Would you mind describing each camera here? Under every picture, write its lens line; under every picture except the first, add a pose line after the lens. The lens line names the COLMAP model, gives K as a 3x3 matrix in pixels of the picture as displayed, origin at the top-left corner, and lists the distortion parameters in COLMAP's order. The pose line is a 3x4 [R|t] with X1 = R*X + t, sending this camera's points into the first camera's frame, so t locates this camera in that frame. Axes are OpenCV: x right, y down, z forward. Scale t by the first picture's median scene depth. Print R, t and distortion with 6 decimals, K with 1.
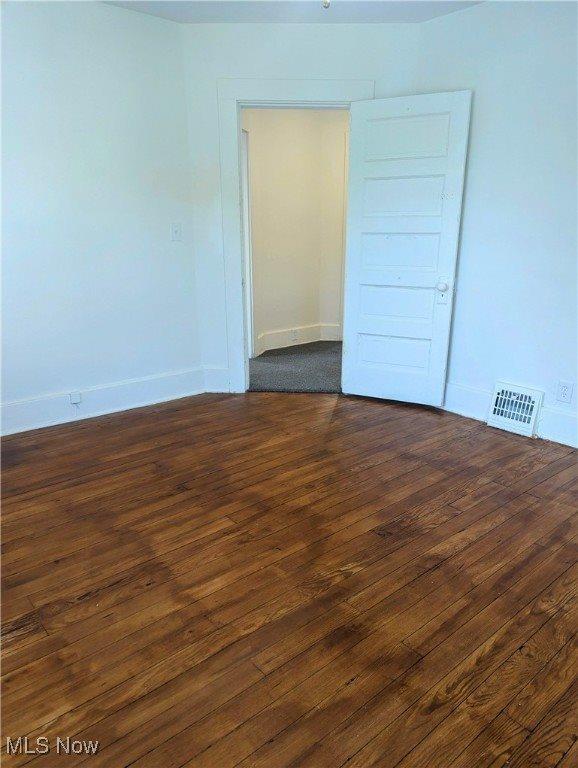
lens RADIAL K [[539.3, 0, 289.0], [0, 539.3, 384.0], [0, 0, 1]] dist [0.068968, -0.066023]
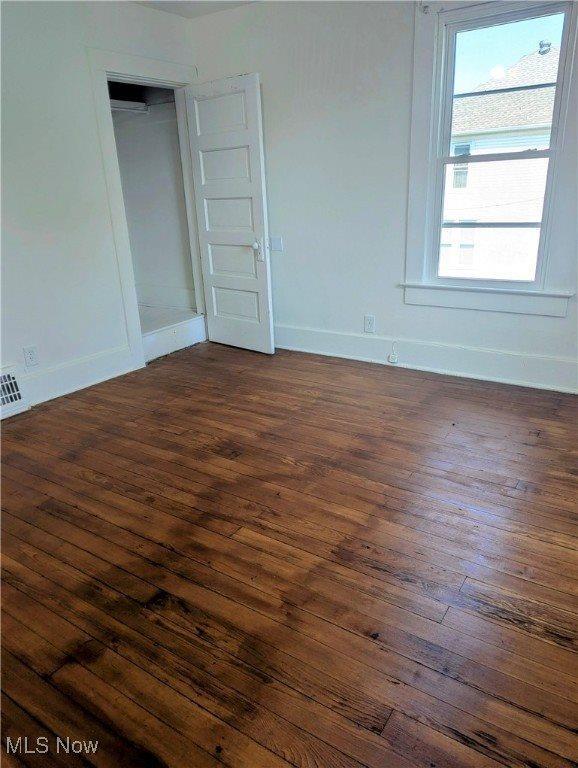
lens RADIAL K [[539.3, 0, 289.0], [0, 539.3, 384.0], [0, 0, 1]] dist [0.068968, -0.066023]
pose [[-0.275909, -0.308679, 0.910270, -0.847785], [0.298767, 0.872577, 0.386455, -0.270883], [-0.913572, 0.378585, -0.148529, 0.948958]]
